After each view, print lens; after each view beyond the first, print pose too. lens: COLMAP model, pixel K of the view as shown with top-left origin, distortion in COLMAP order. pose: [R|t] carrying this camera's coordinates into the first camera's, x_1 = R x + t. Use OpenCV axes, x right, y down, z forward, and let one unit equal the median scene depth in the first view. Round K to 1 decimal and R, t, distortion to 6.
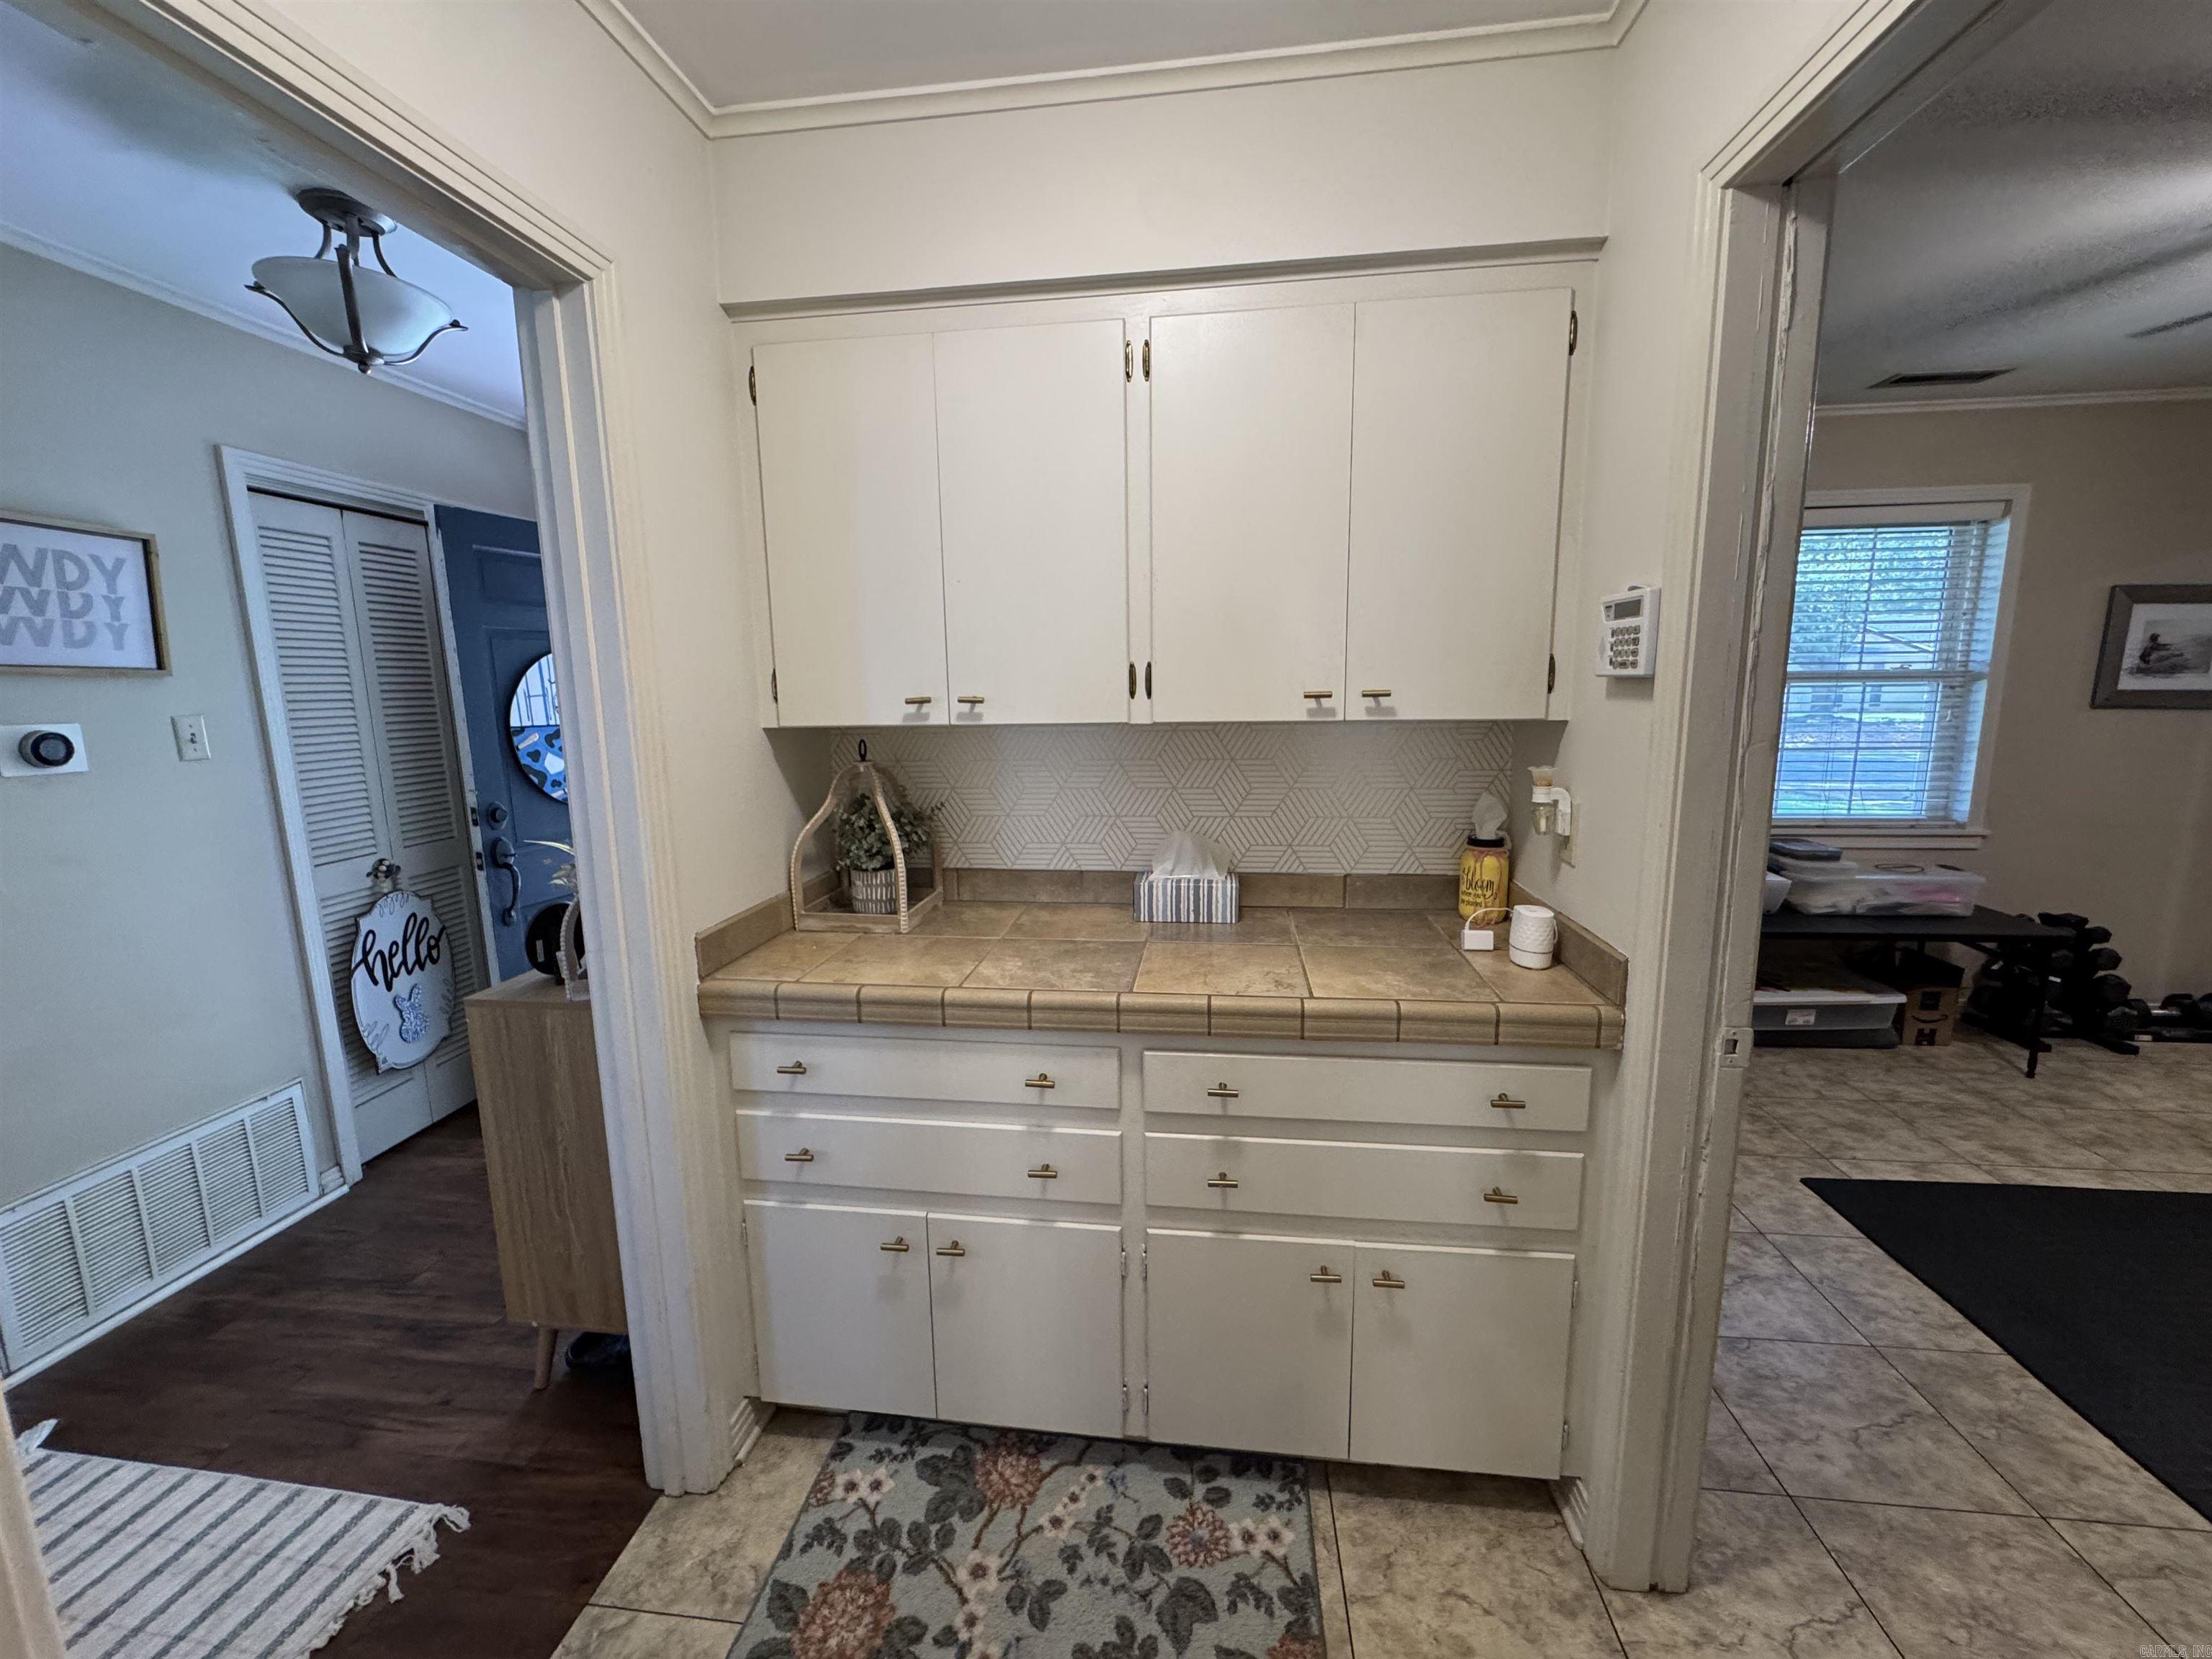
lens RADIAL K [[887.8, 0, 1104.2], [0, 887.8, 830.3], [0, 0, 1]] dist [-0.007384, 0.001032]
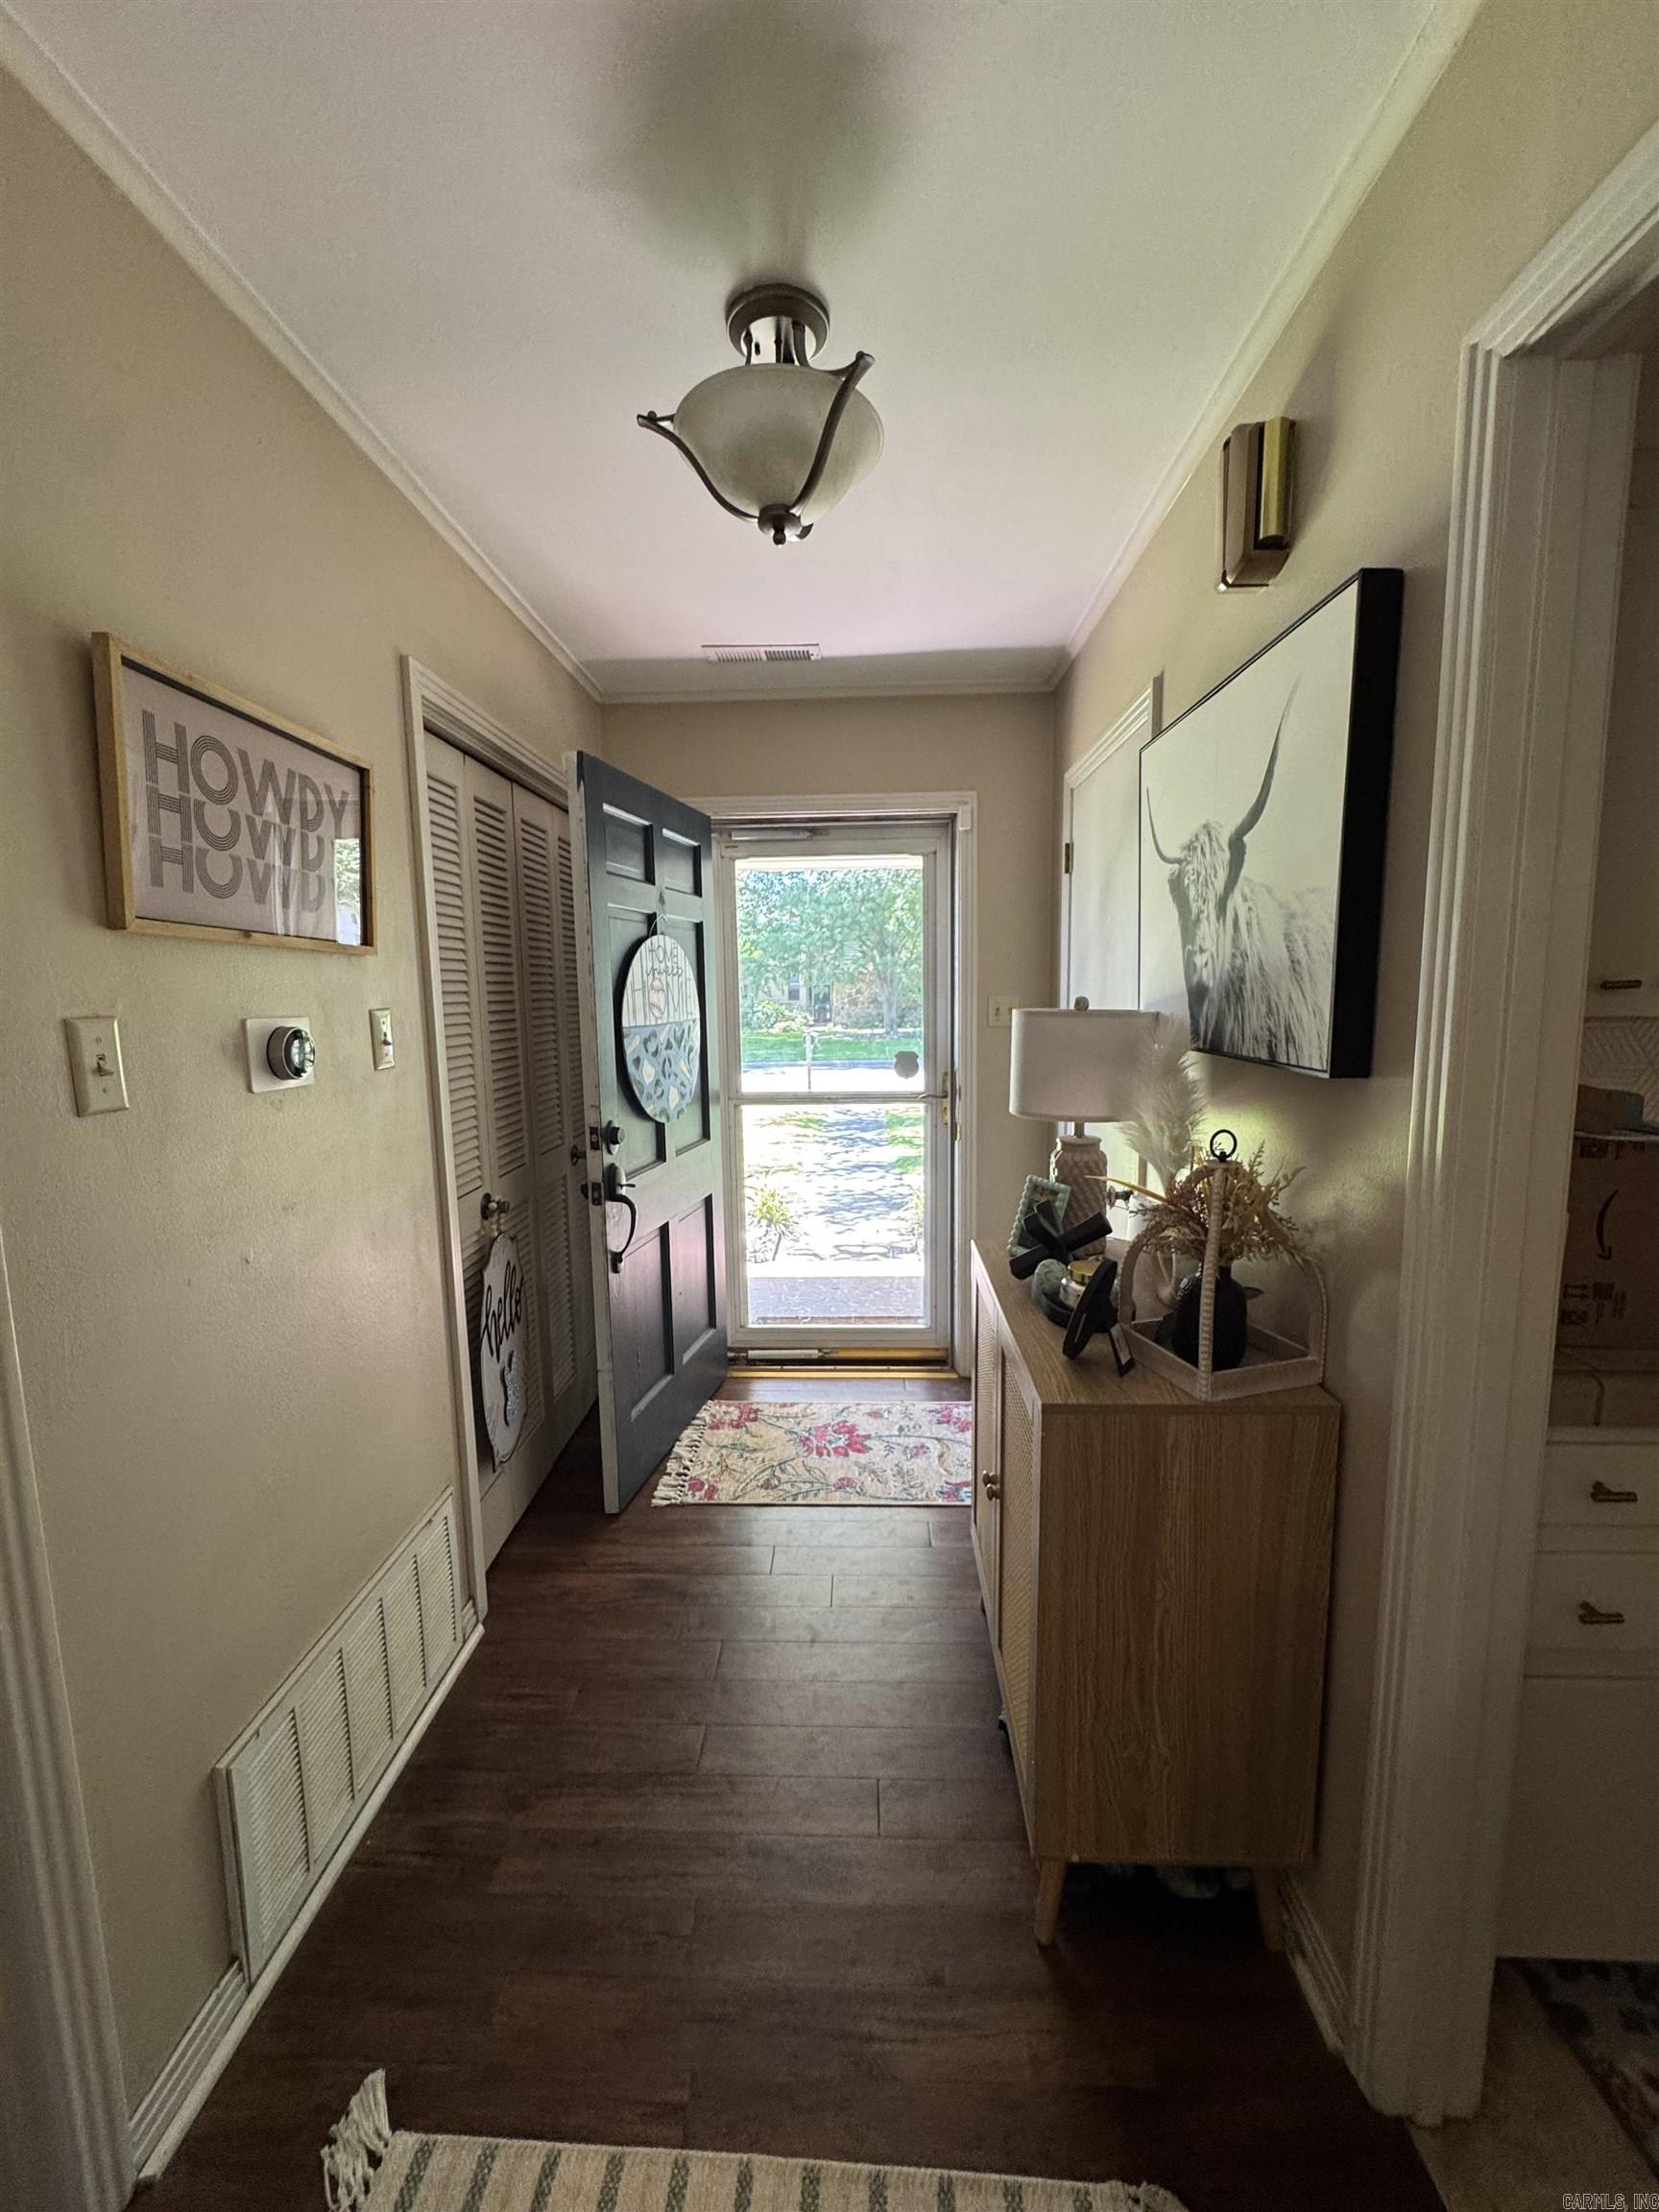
lens RADIAL K [[887.8, 0, 829.2], [0, 887.8, 1104.6], [0, 0, 1]] dist [-0.007384, 0.001032]
pose [[0.996828, -0.007625, 0.079219, -0.764624], [0.010767, 0.999169, -0.039304, -0.016703], [-0.078854, 0.040032, 0.996082, 0.244785]]
